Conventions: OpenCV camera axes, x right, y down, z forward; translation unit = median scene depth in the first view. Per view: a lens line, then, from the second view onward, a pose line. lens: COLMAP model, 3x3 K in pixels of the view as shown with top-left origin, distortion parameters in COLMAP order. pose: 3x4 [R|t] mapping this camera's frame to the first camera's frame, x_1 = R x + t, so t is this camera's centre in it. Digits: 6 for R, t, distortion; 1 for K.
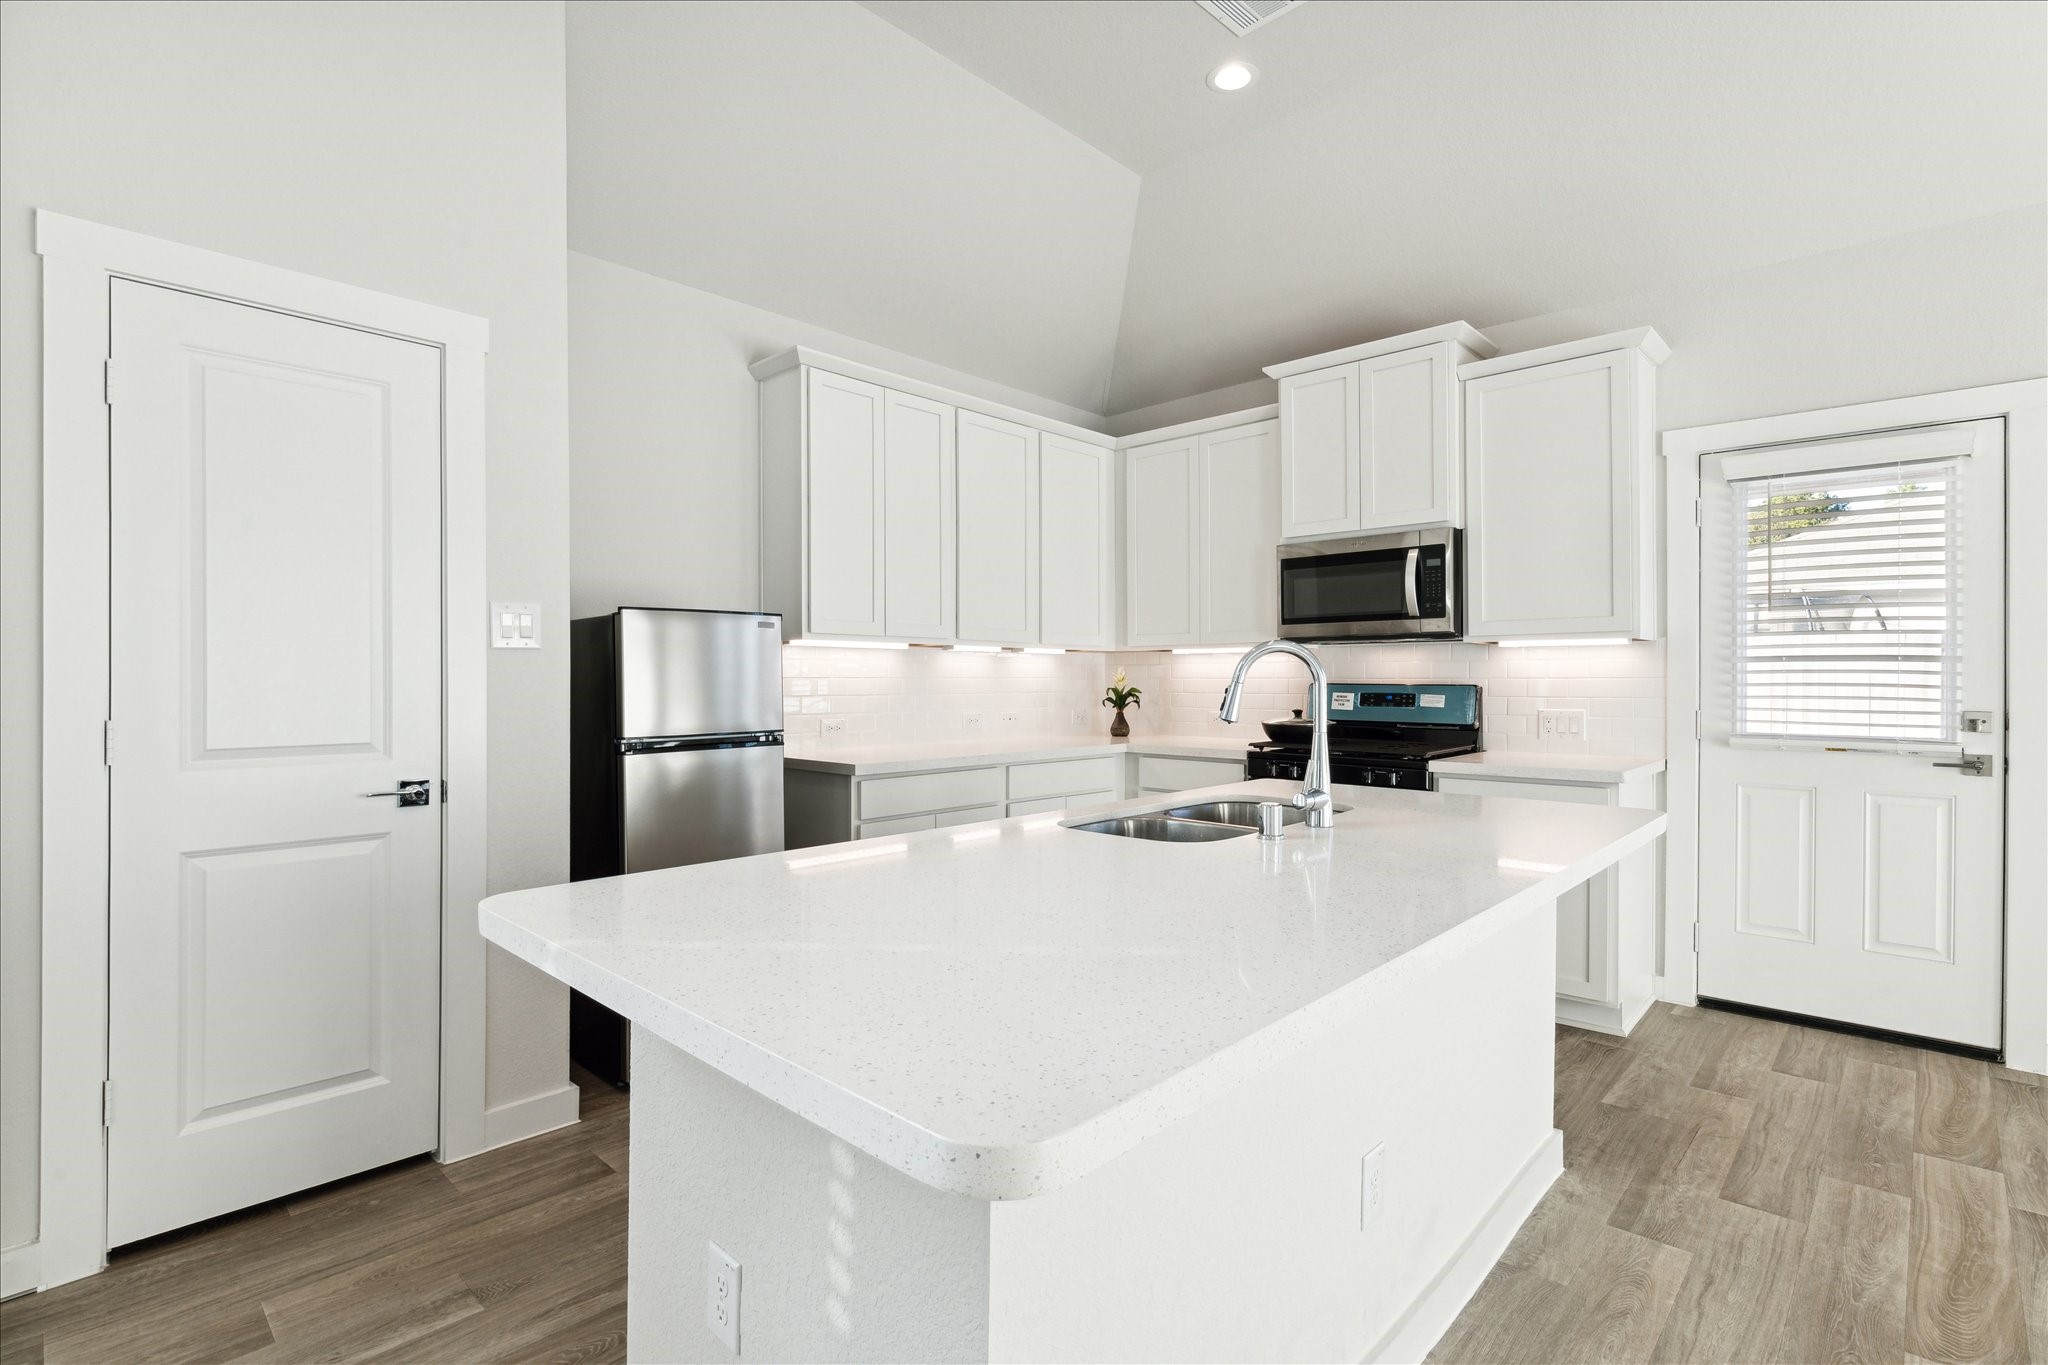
lens RADIAL K [[974.8, 0, 1027.4], [0, 974.8, 667.2], [0, 0, 1]] dist [-0.007521, -0.000869]
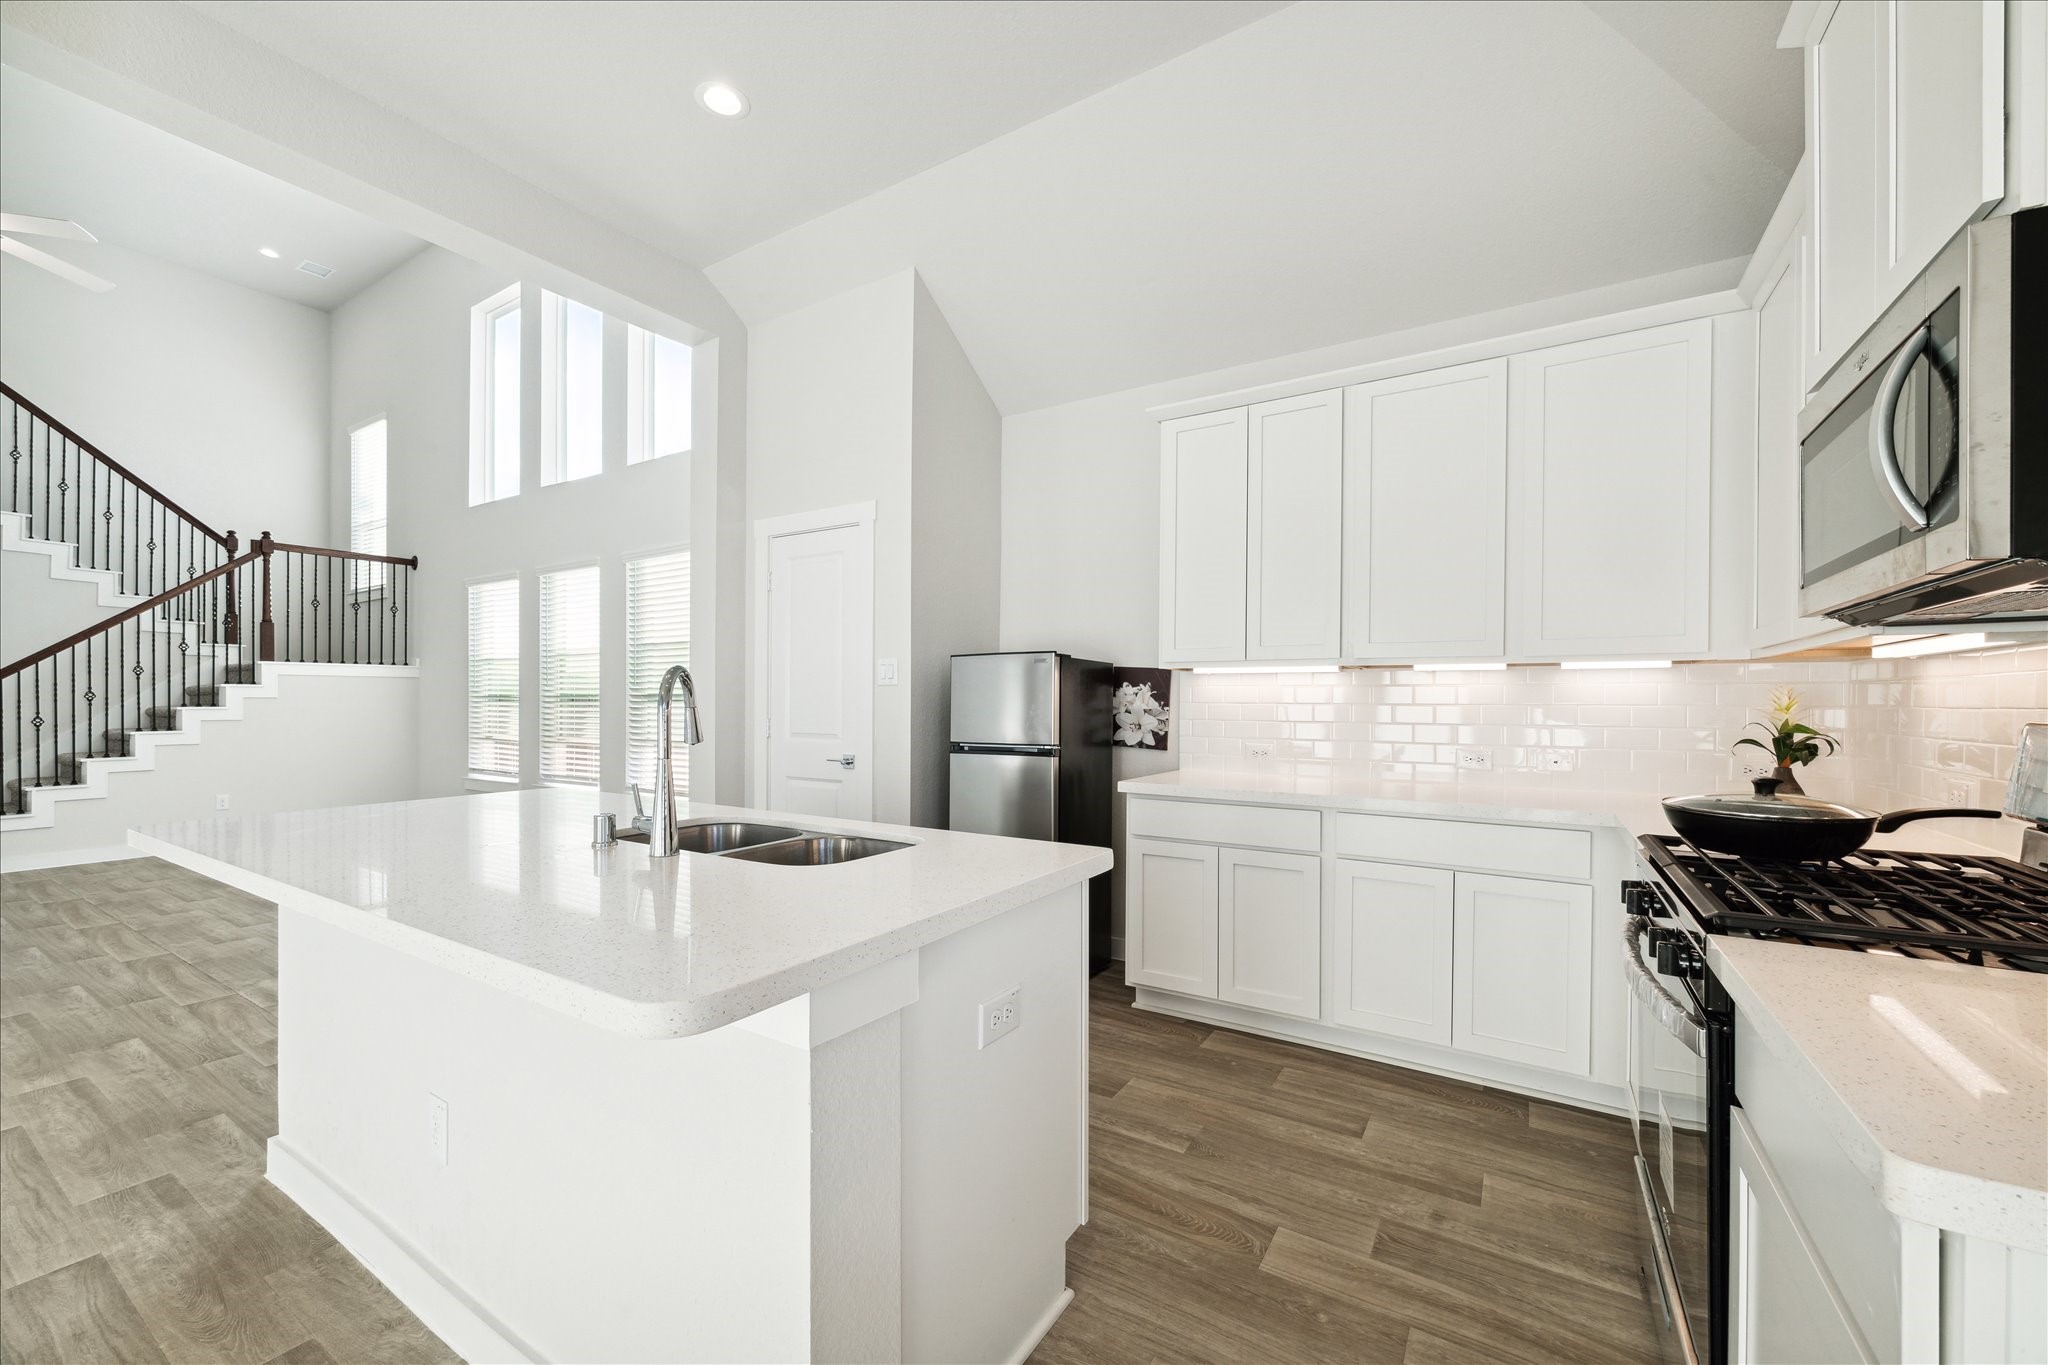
lens RADIAL K [[798.9, 0, 1028.1], [0, 798.9, 702.9], [0, 0, 1]] dist [-0.003368, -0.000165]
pose [[0.195338, 0.001411, -0.980735, 0.552171], [0.005467, 0.999982, 0.002528, 0.006860], [0.980721, -0.005855, 0.195327, 0.583383]]
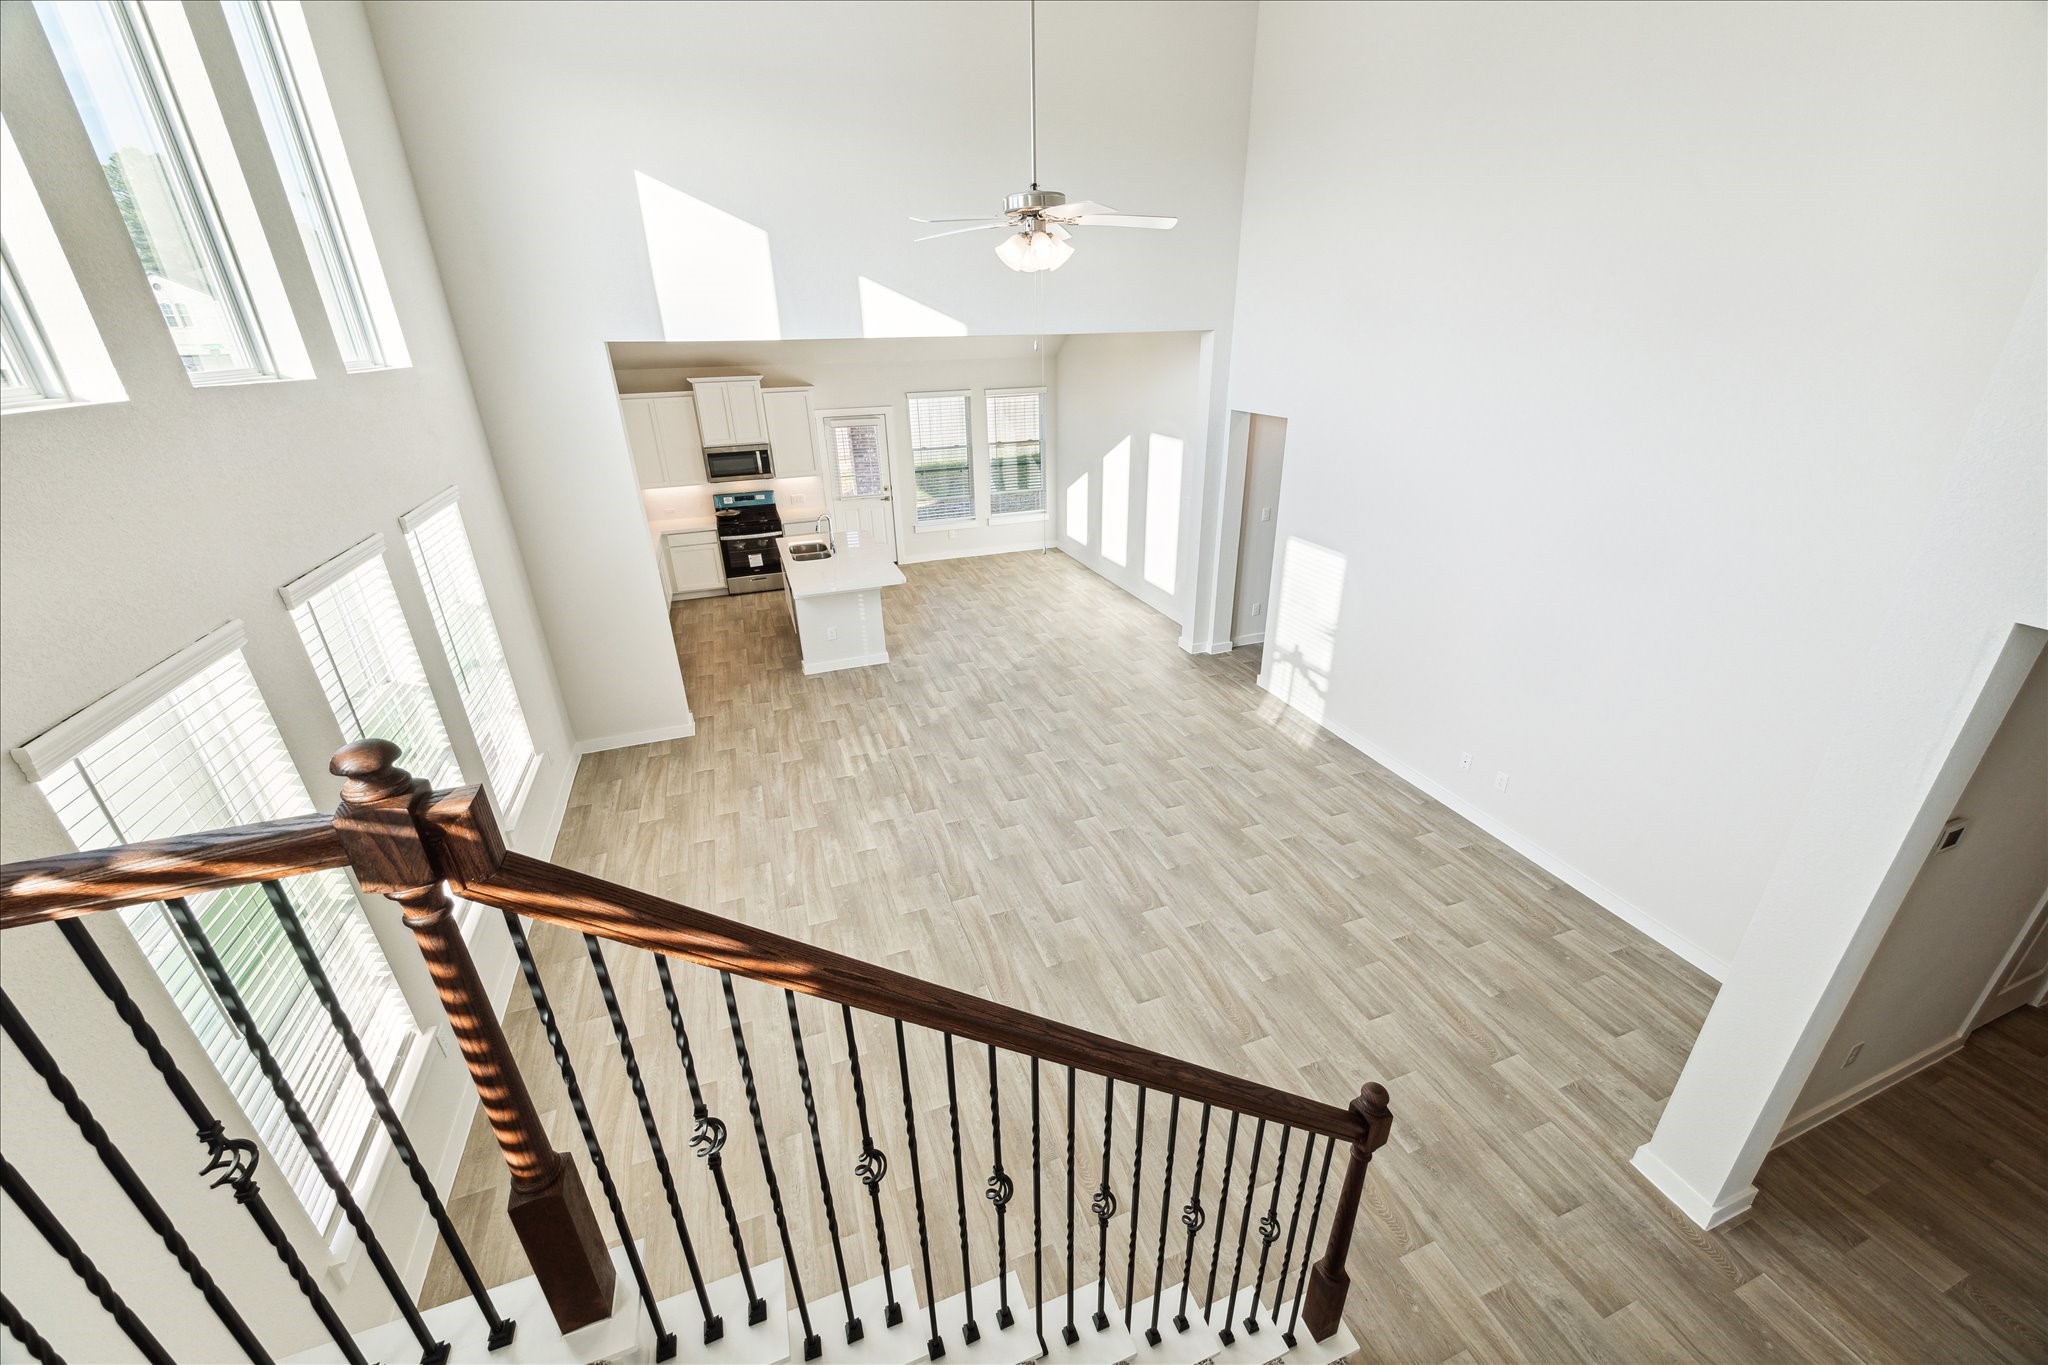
lens RADIAL K [[793.6, 0, 1029.0], [0, 793.6, 673.4], [0, 0, 1]] dist [-0.000089, -0.000015]
pose [[0.442537, -0.367213, 0.818117, -1.487723], [0.008435, 0.913977, 0.405678, -0.473740], [-0.896711, -0.172627, 0.407566, -0.892086]]
